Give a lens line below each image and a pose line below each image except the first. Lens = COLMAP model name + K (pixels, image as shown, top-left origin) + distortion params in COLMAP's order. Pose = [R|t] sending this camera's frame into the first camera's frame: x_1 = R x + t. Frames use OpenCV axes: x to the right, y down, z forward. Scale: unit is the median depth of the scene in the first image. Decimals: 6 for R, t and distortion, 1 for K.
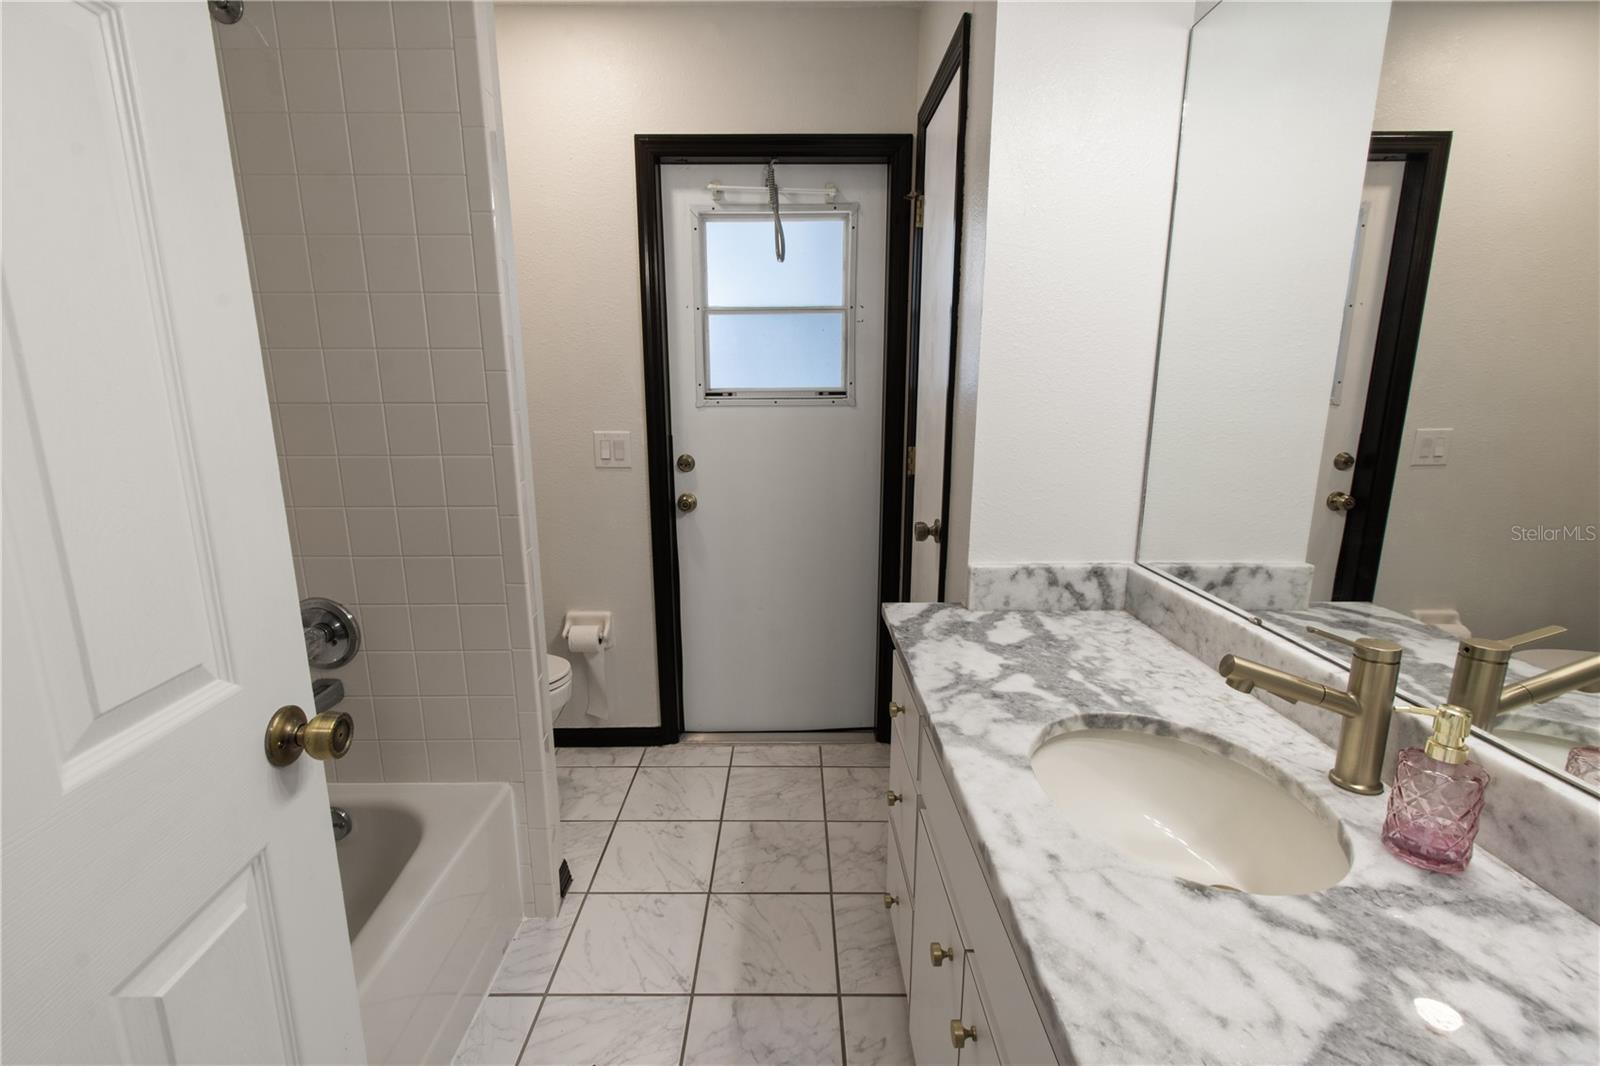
lens RADIAL K [[720.8, 0, 791.8], [0, 720.8, 539.1], [0, 0, 1]] dist [0.002860, -0.000135]
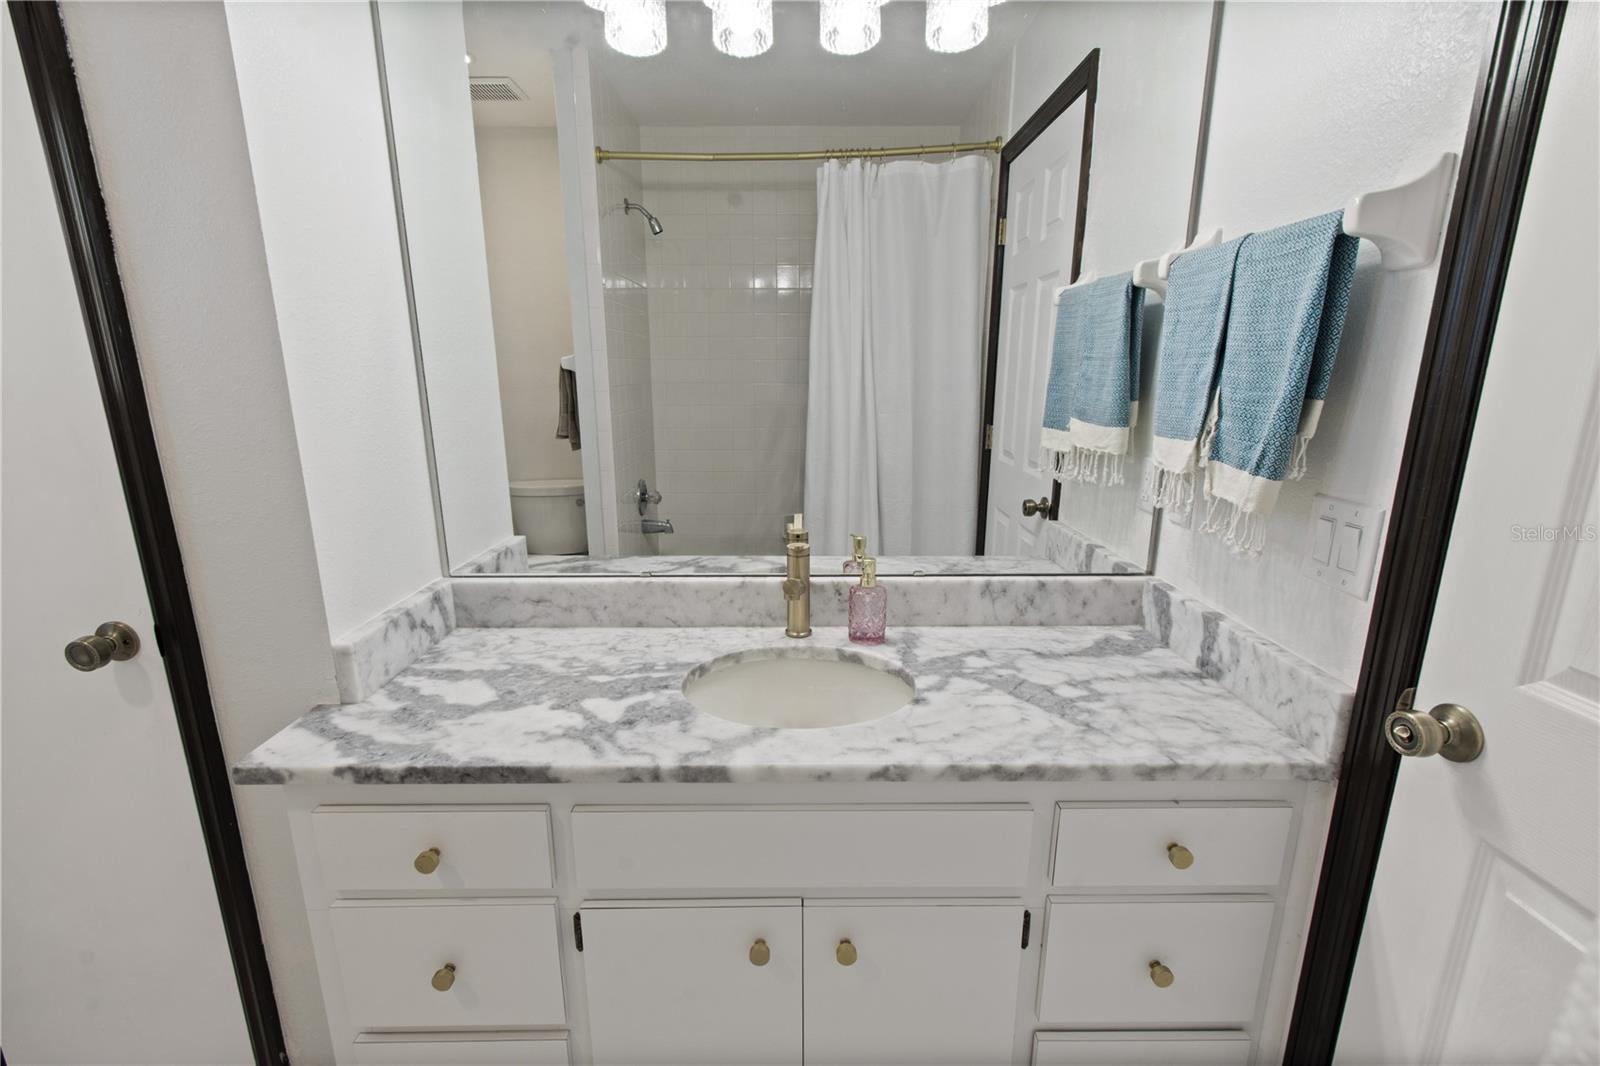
lens RADIAL K [[720.8, 0, 795.8], [0, 720.8, 539.0], [0, 0, 1]] dist [0.002860, -0.000135]
pose [[-0.006546, -0.228762, 0.973460, -0.497511], [0.207502, 0.951982, 0.225109, -0.152136], [-0.978213, 0.203468, 0.041237, 0.599937]]
